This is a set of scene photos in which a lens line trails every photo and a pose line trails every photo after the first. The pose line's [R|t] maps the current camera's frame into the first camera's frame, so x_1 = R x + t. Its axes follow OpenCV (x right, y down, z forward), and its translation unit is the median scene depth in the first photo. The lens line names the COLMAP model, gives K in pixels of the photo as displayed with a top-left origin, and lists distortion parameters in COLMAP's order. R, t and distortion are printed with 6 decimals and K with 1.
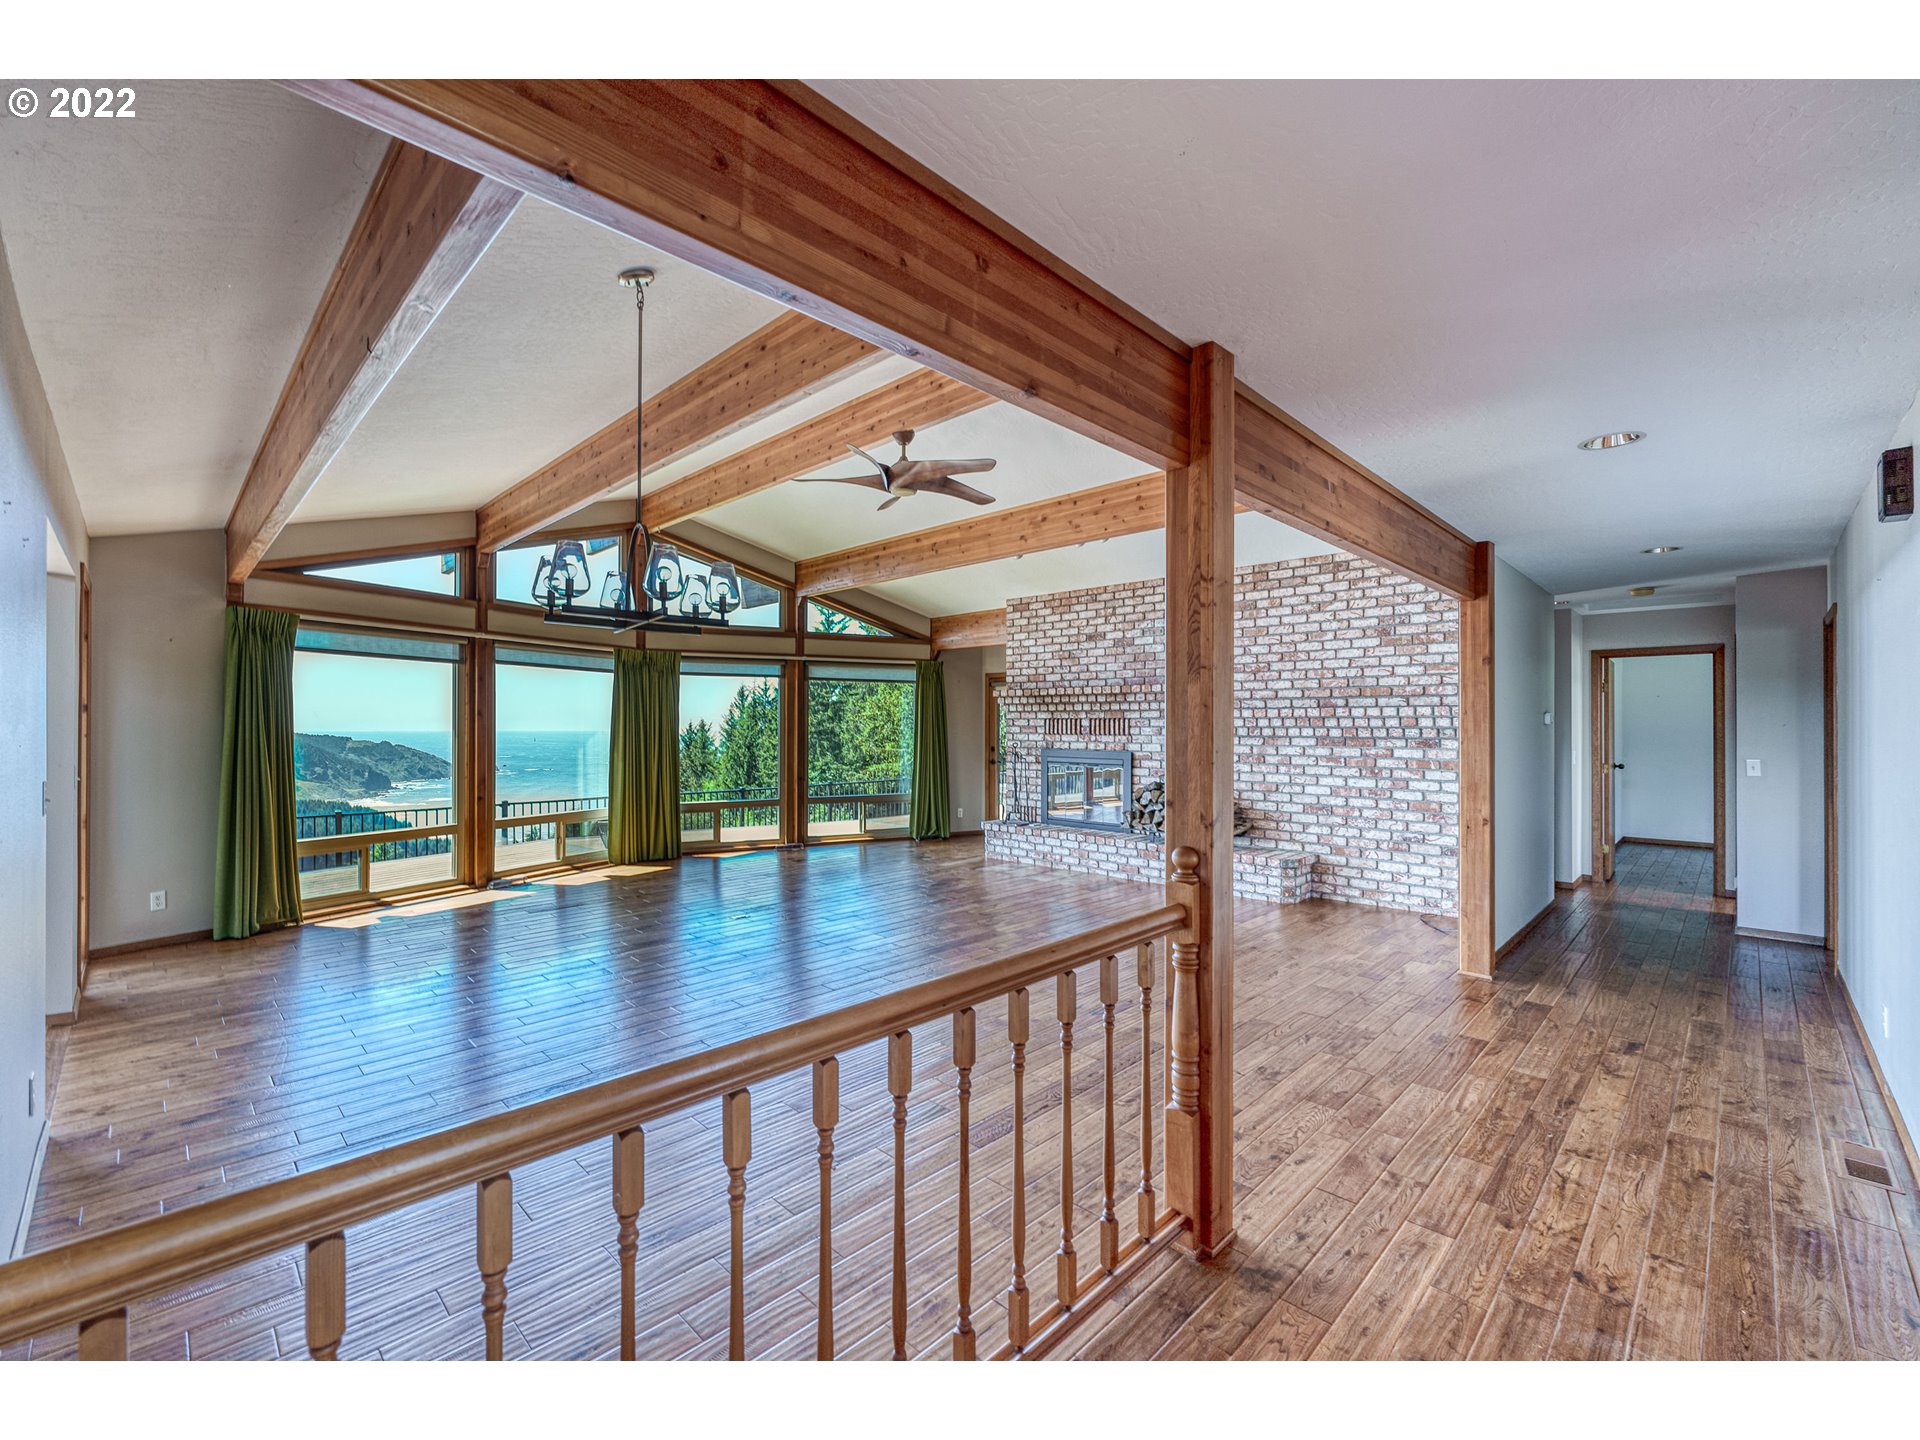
lens RADIAL K [[800.9, 0, 959.9], [0, 800.9, 721.5], [0, 0, 1]] dist [-0.000245, 0.000091]
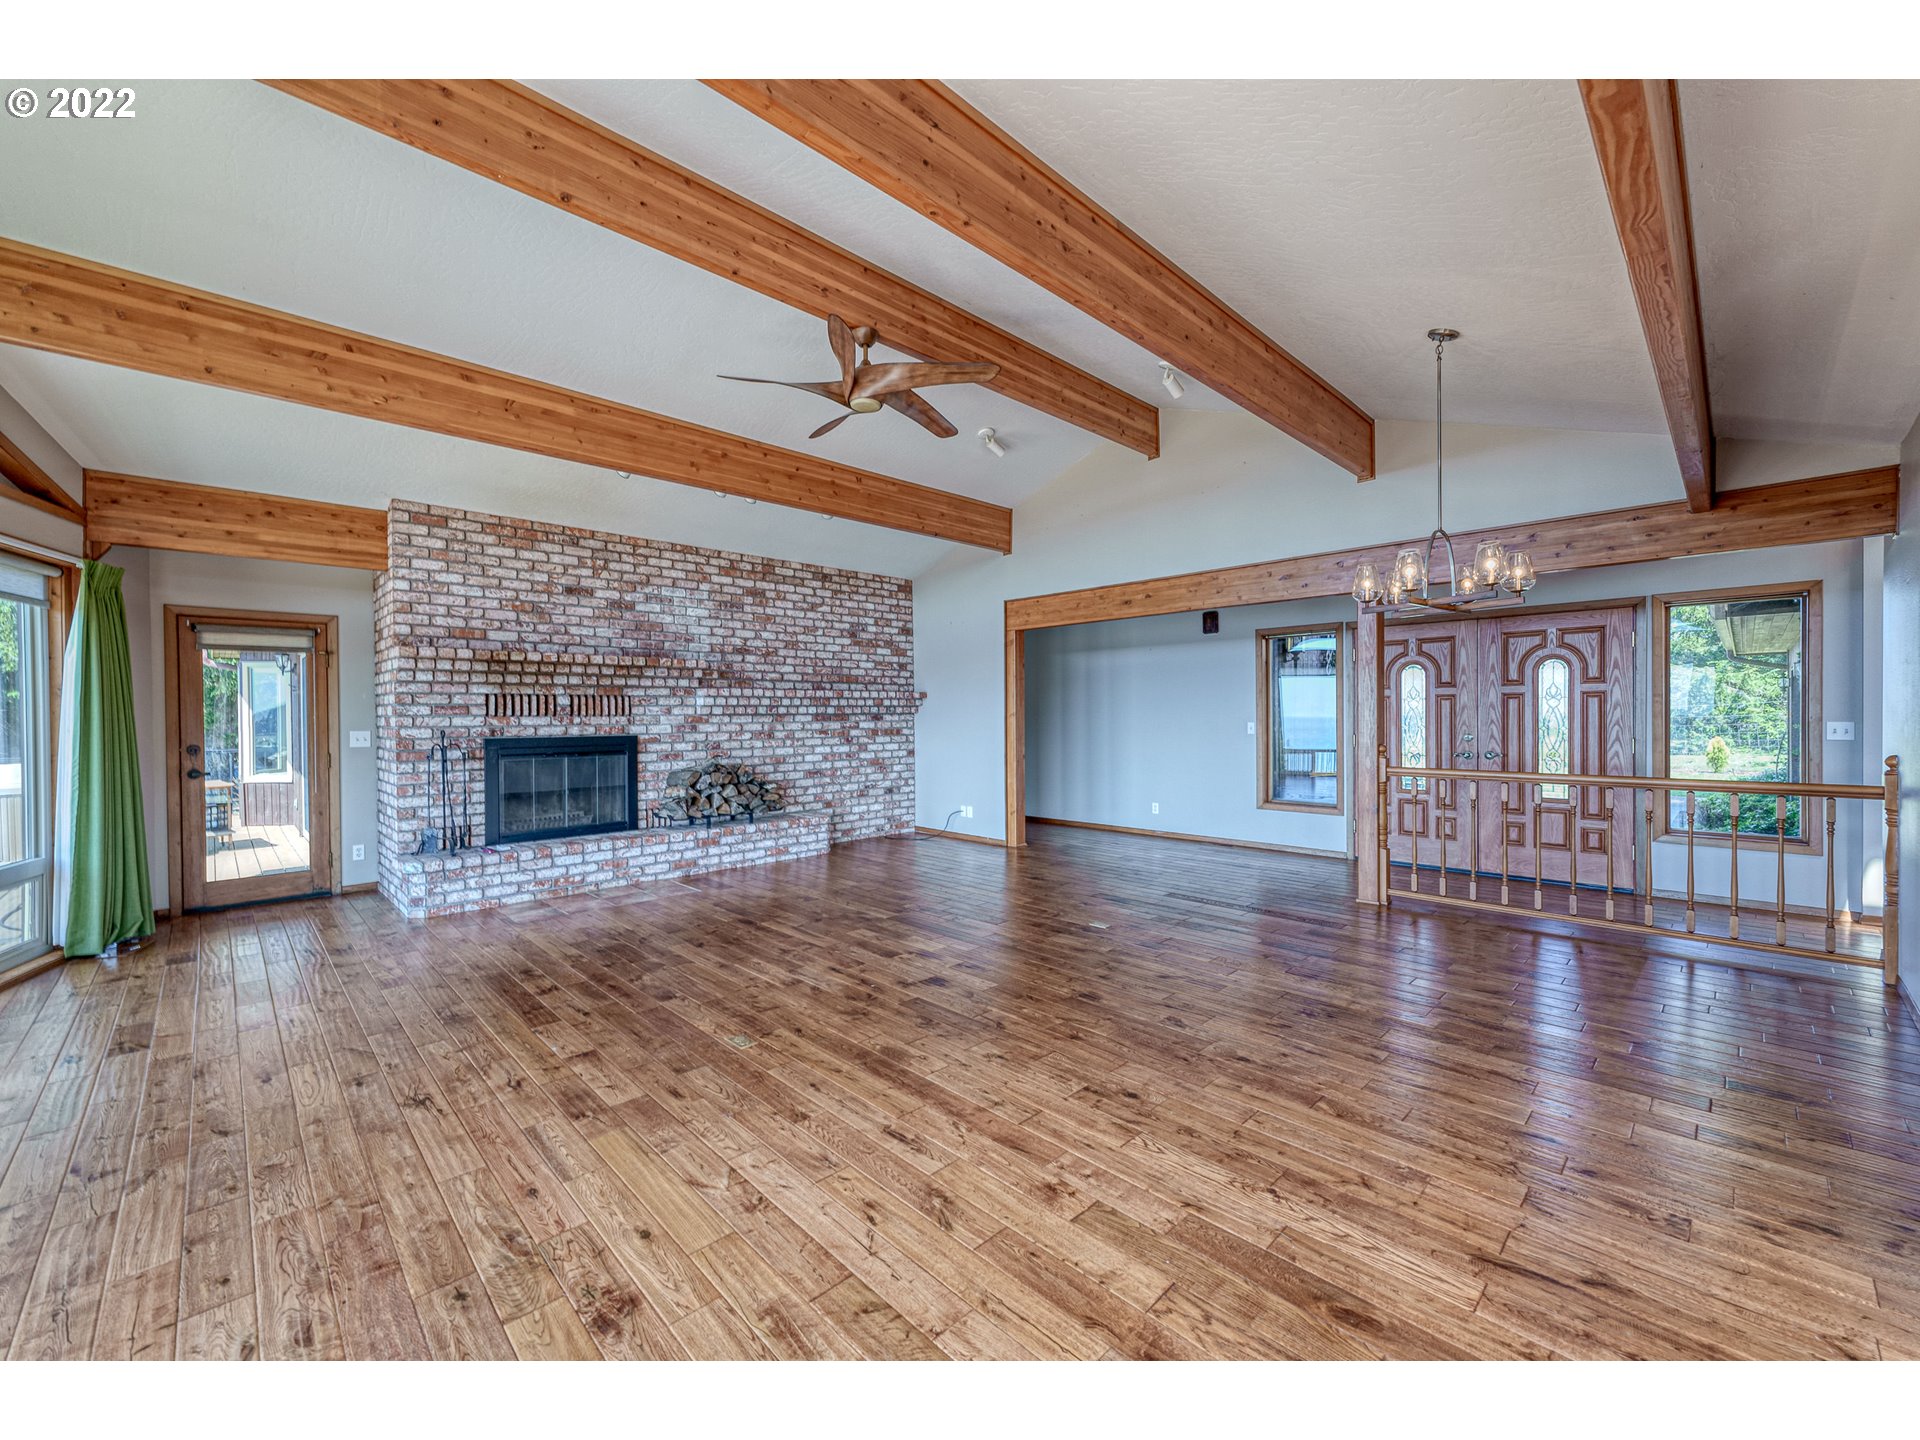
lens RADIAL K [[768.0, 0, 959.1], [0, 768.0, 723.9], [0, 0, 1]] dist [0.003127, 0.000191]
pose [[0.020036, -0.014712, 0.999691, -0.632612], [0.002684, 0.999889, 0.014661, 0.015587], [-0.999796, 0.002390, 0.020074, 0.670607]]
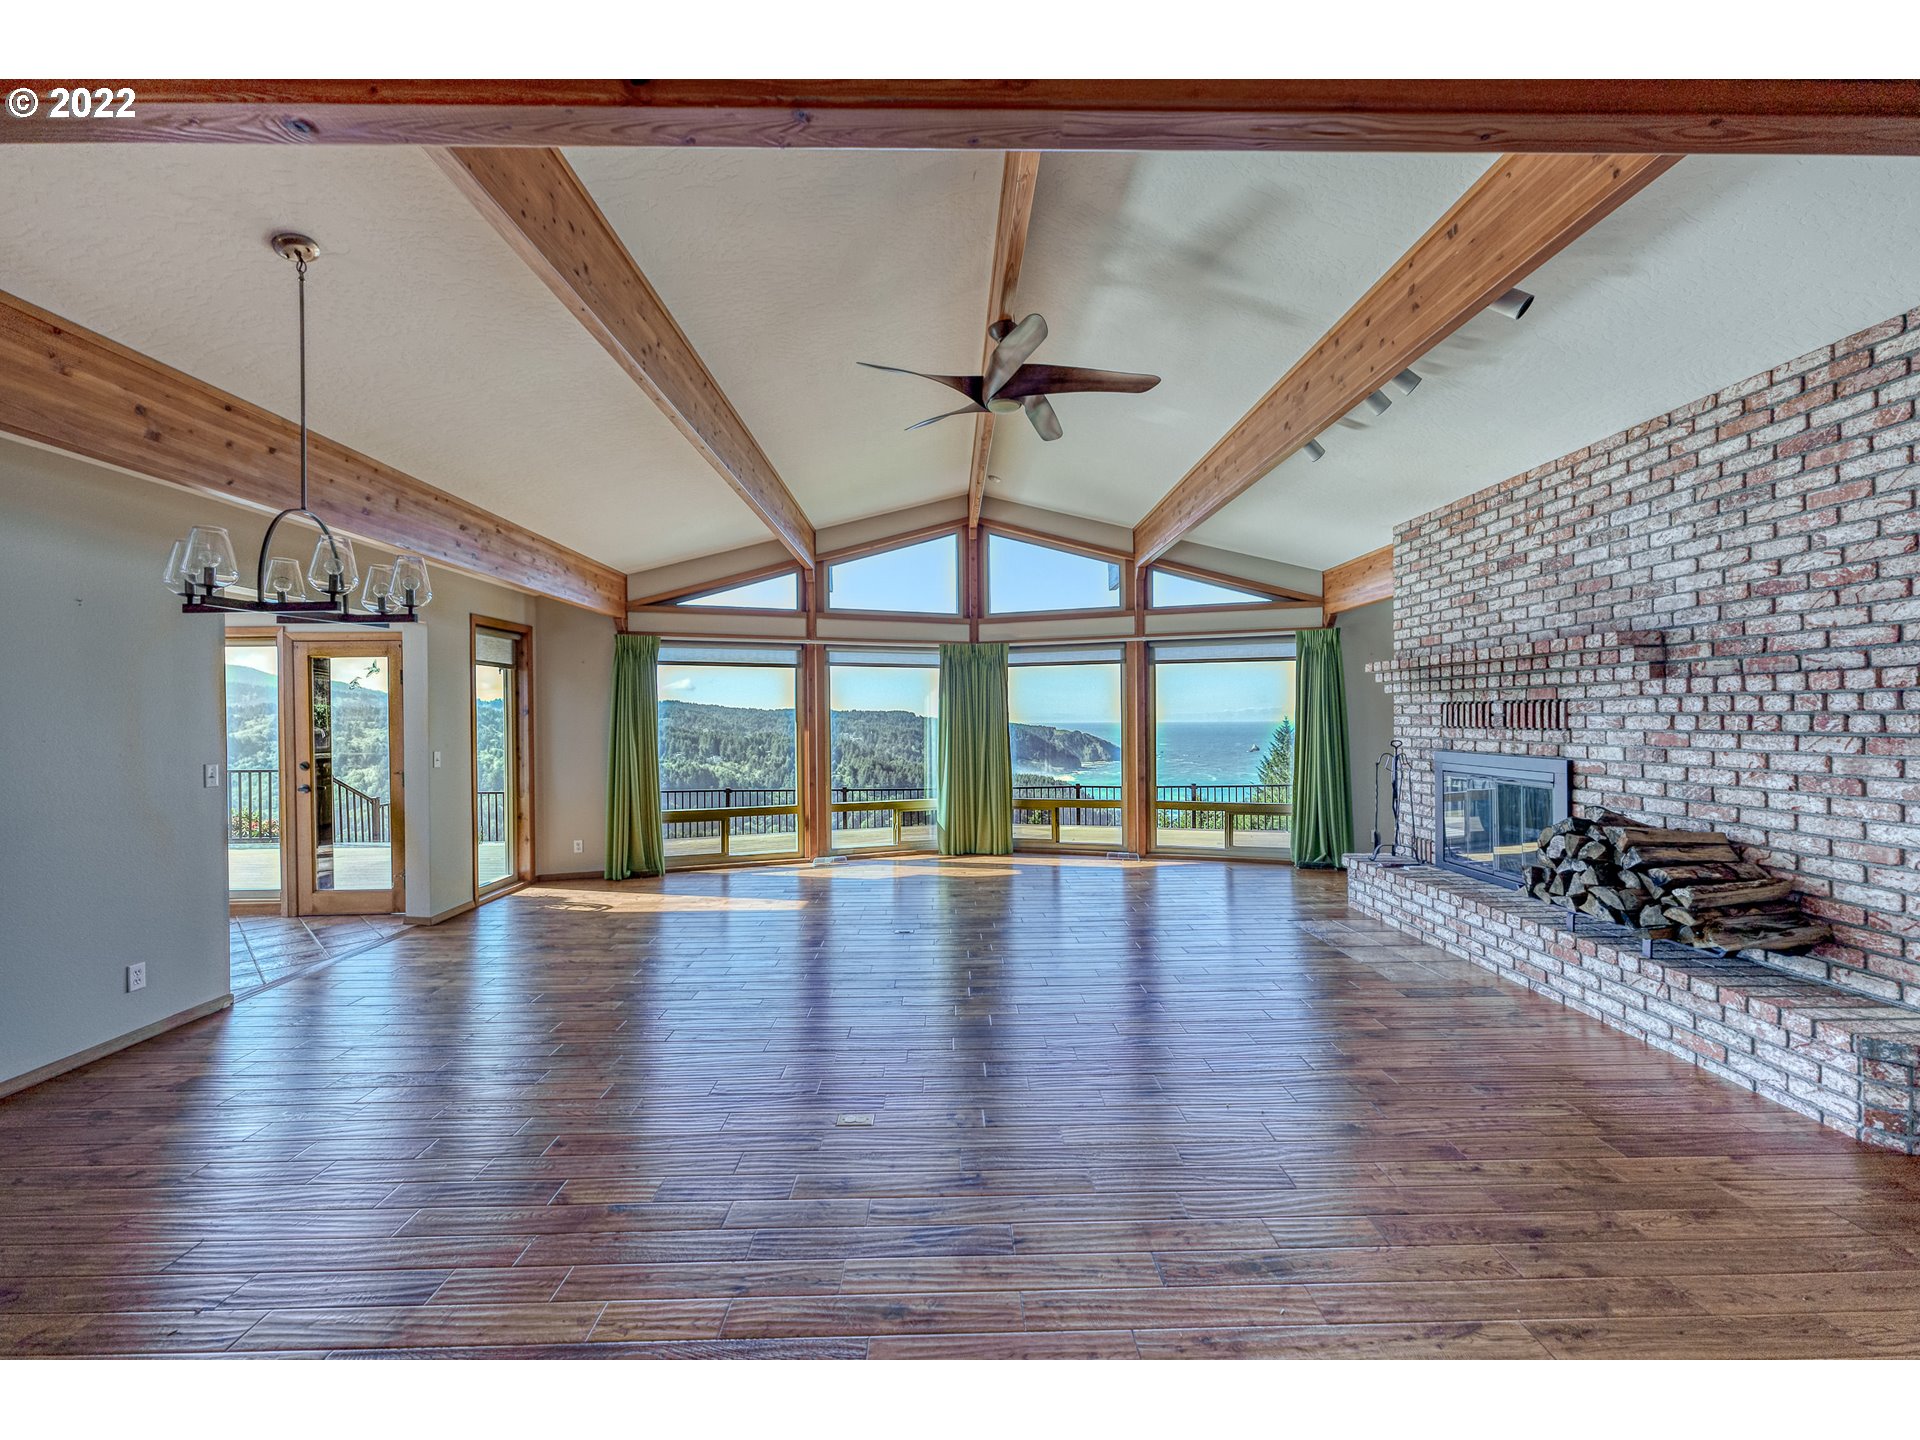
lens RADIAL K [[768.0, 0, 960.7], [0, 768.0, 721.2], [0, 0, 1]] dist [0.003127, 0.000191]
pose [[0.715870, -0.005660, -0.698211, 0.299780], [0.014410, 0.999874, 0.006669, 0.001560], [0.698085, -0.014836, 0.715861, 0.340728]]
